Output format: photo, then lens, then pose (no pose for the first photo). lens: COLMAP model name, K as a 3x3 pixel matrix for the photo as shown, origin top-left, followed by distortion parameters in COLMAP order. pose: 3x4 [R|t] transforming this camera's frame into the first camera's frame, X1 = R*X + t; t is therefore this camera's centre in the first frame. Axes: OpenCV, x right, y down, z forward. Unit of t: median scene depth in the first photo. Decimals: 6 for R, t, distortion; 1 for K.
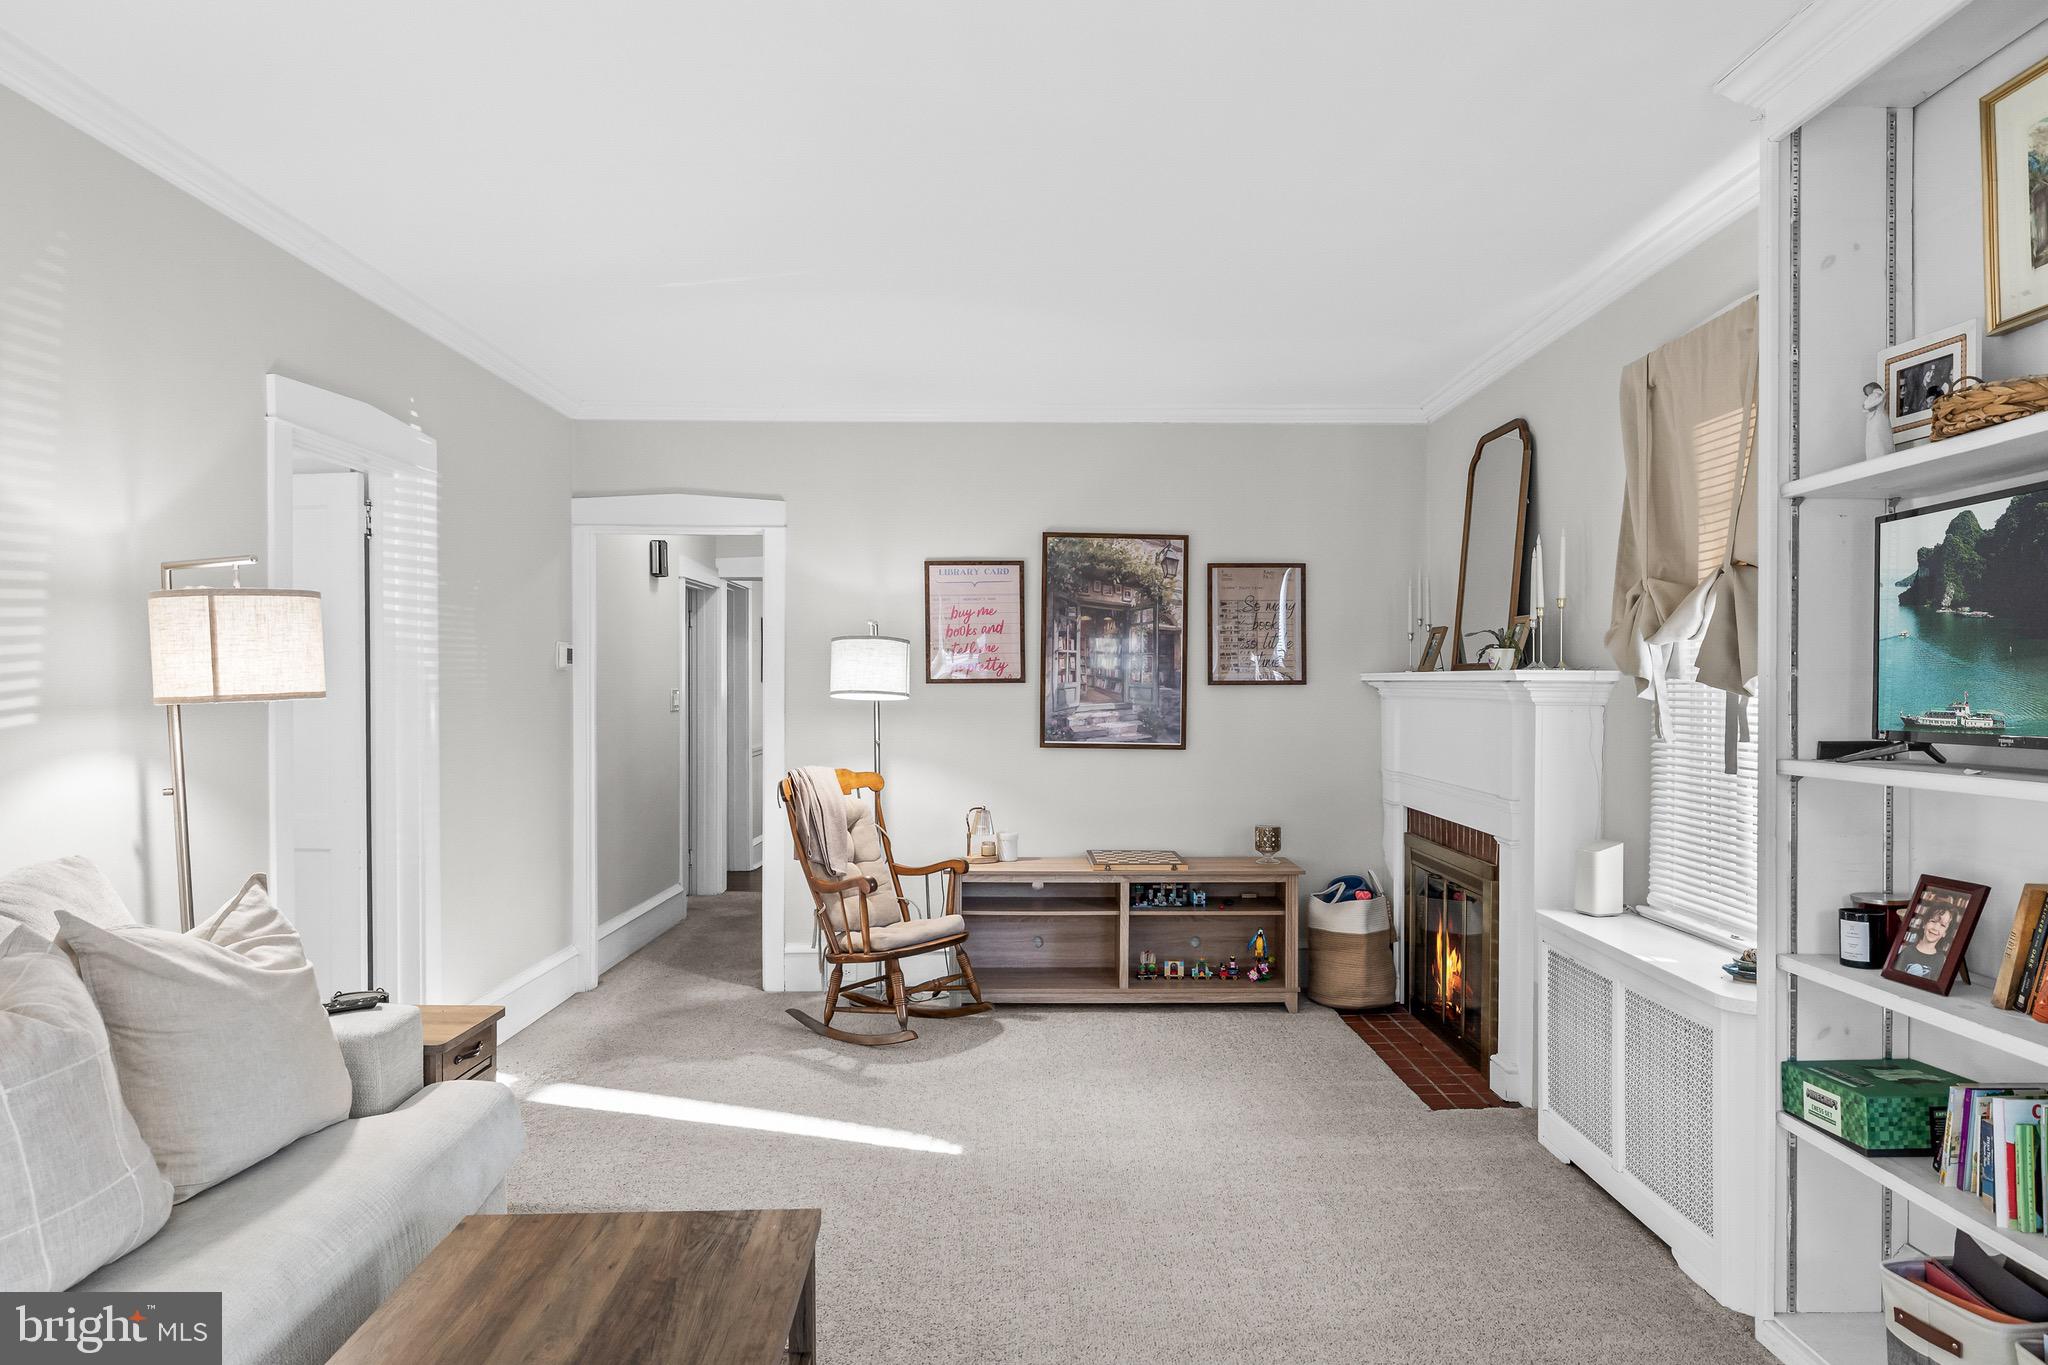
lens RADIAL K [[1302.0, 0, 1026.9], [0, 1302.0, 687.2], [0, 0, 1]] dist [0.000834, 0.000025]
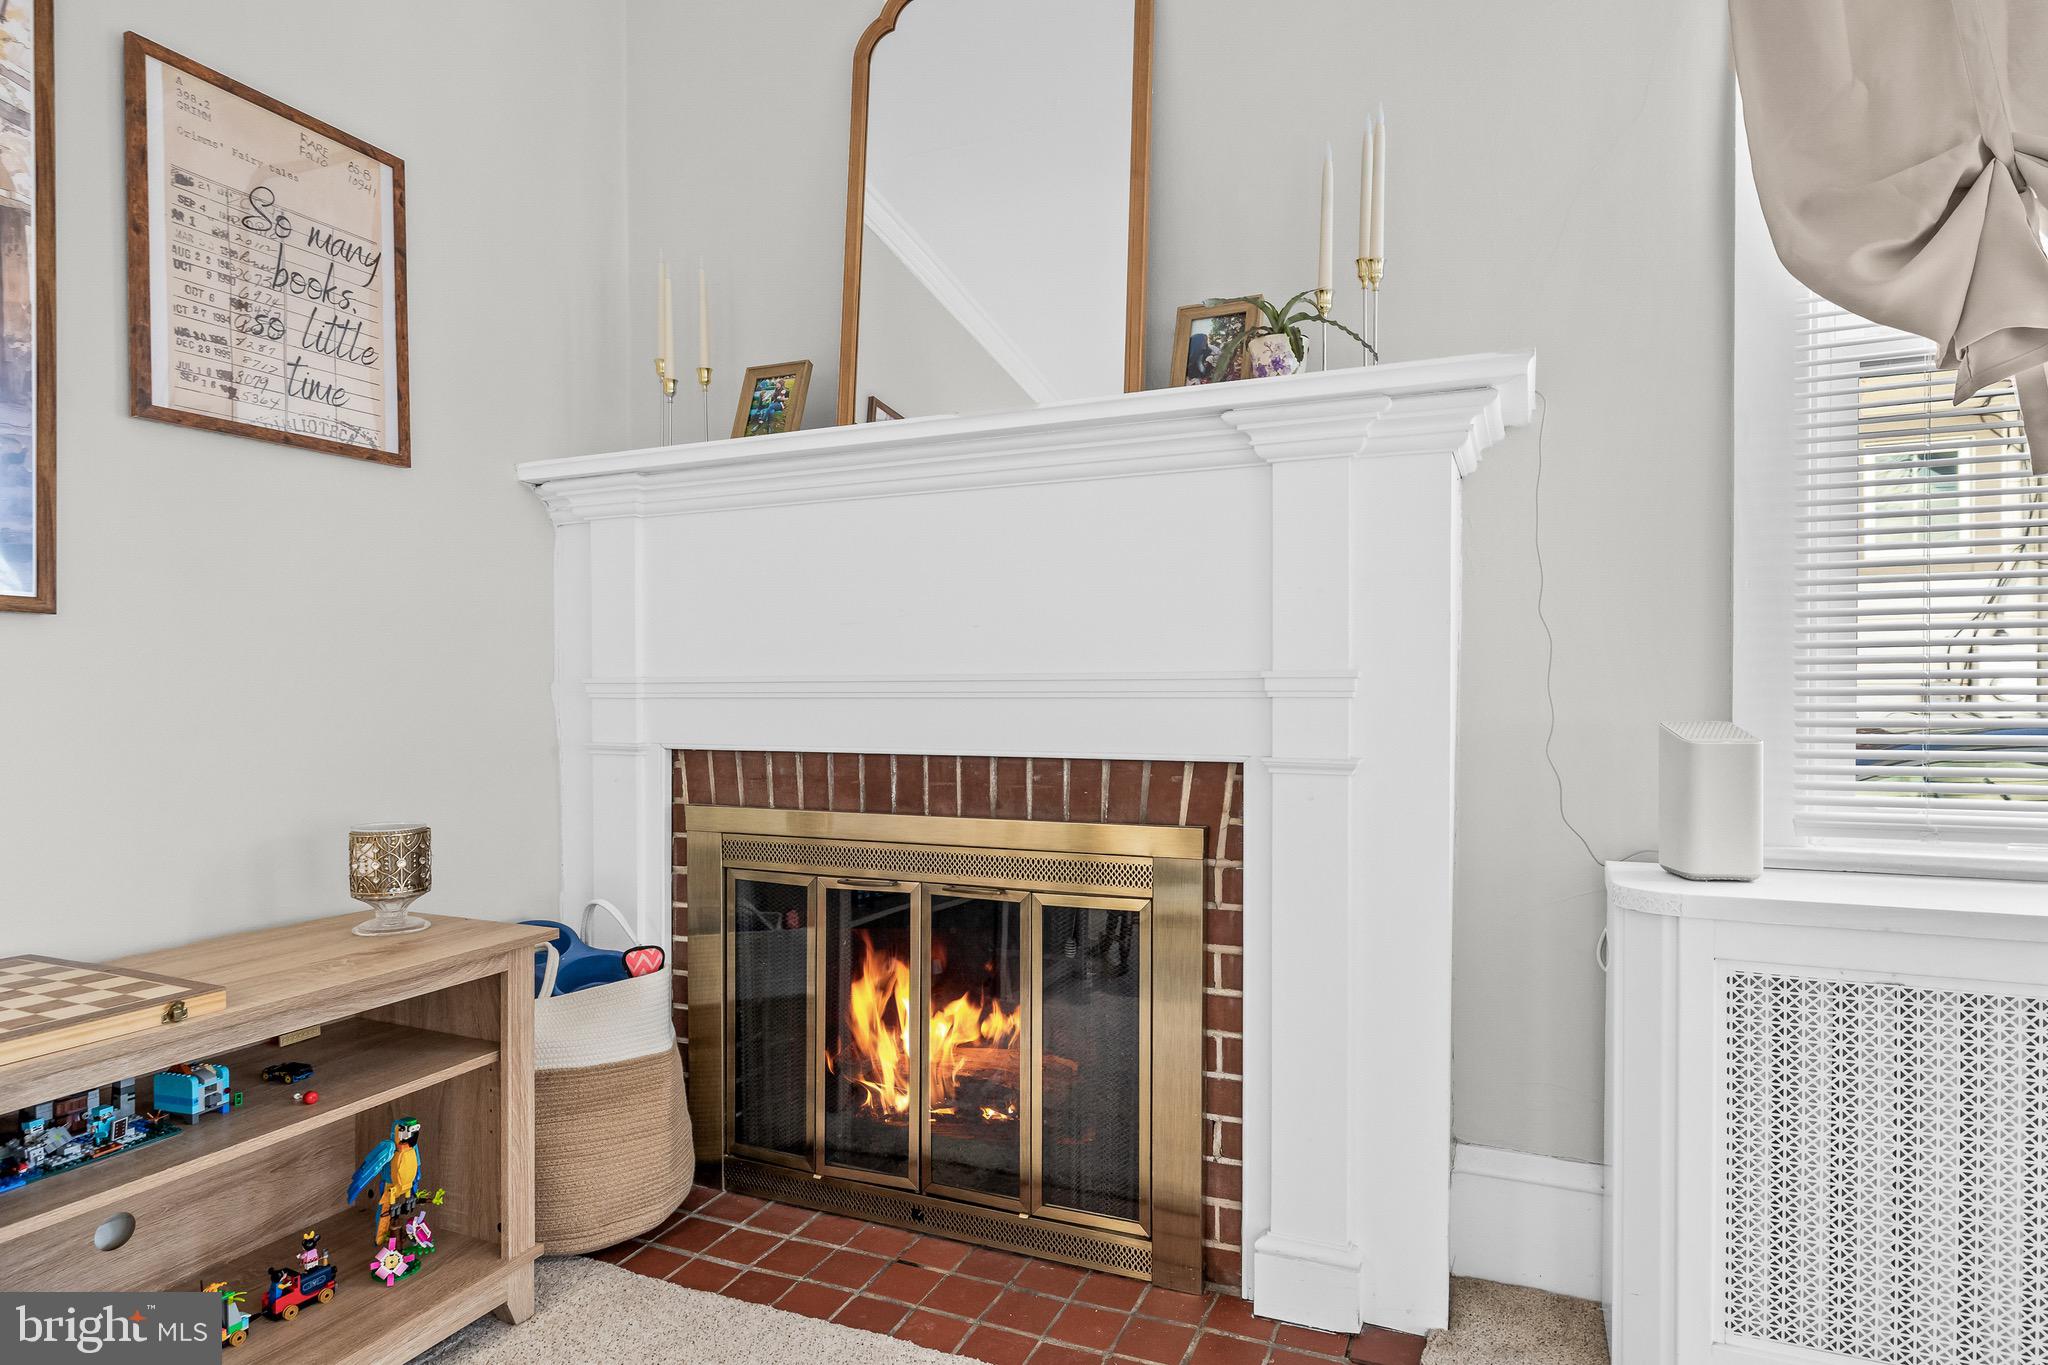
lens RADIAL K [[1148.2, 0, 1023.3], [0, 1148.2, 696.5], [0, 0, 1]] dist [0.003366, 0.003924]
pose [[0.407539, -0.014135, 0.913078, -0.033150], [0.002637, 0.999894, 0.014301, 0.066661], [-0.913184, -0.003421, 0.407534, 0.714605]]
